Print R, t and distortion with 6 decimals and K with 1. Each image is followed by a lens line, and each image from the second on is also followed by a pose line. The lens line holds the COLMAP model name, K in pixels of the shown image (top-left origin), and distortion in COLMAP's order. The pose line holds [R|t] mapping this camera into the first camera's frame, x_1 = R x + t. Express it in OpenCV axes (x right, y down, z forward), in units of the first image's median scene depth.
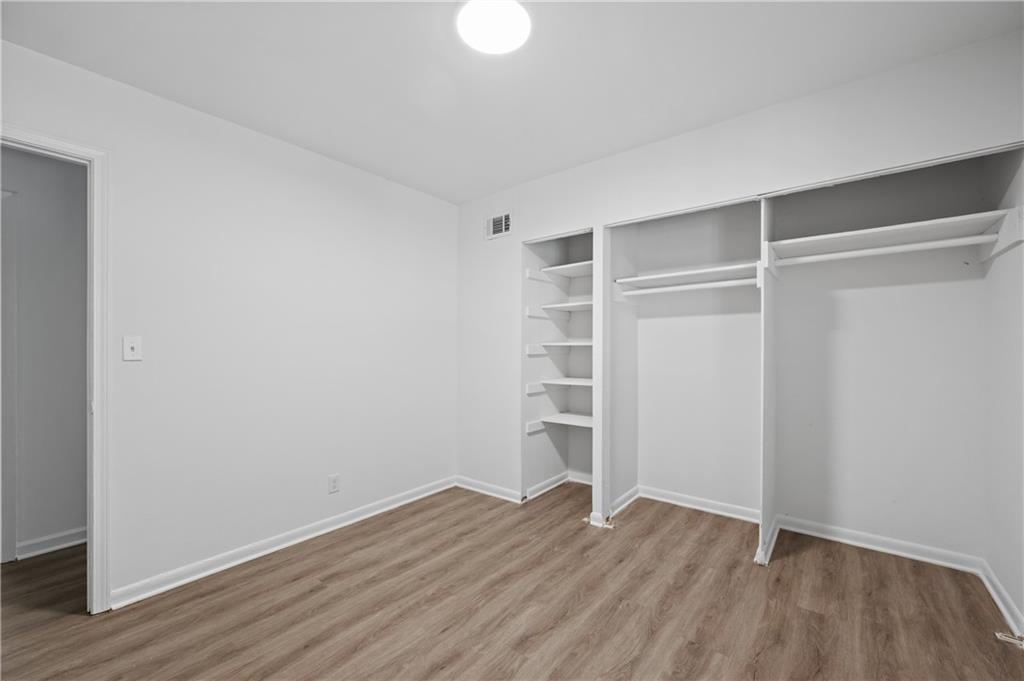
lens RADIAL K [[404.2, 0, 522.6], [0, 404.2, 347.3], [0, 0, 1]] dist [-0.000681, 0.000274]
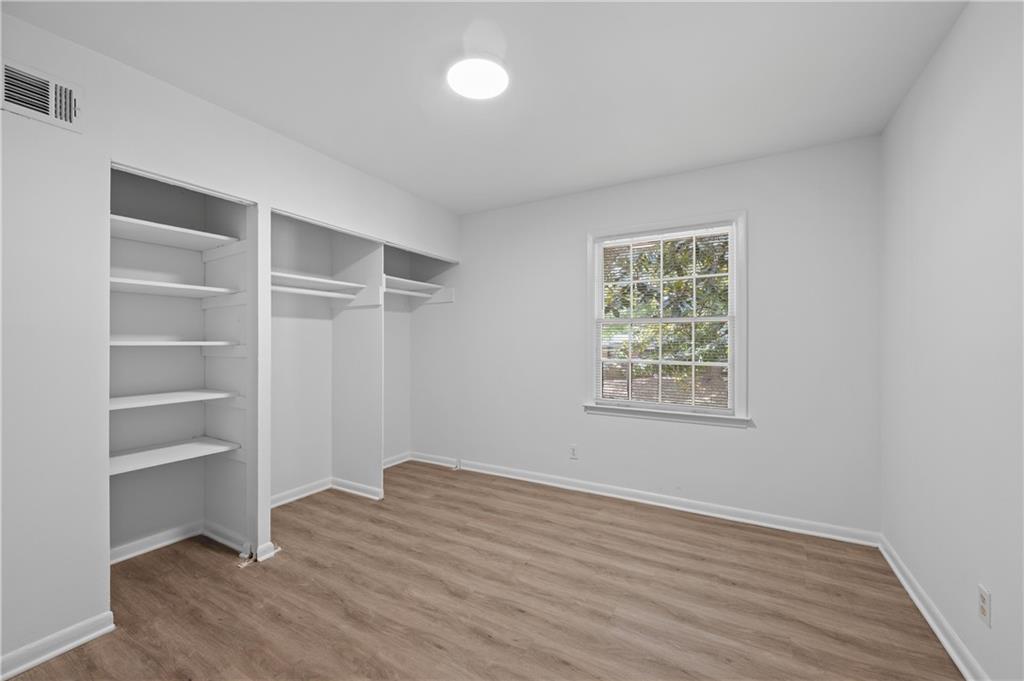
lens RADIAL K [[404.2, 0, 510.1], [0, 404.2, 344.0], [0, 0, 1]] dist [-0.000681, 0.000274]
pose [[-0.133751, 0.004386, 0.991005, -0.926374], [0.007557, 0.999966, -0.003406, -0.000835], [-0.990986, 0.007033, -0.133779, 0.771522]]
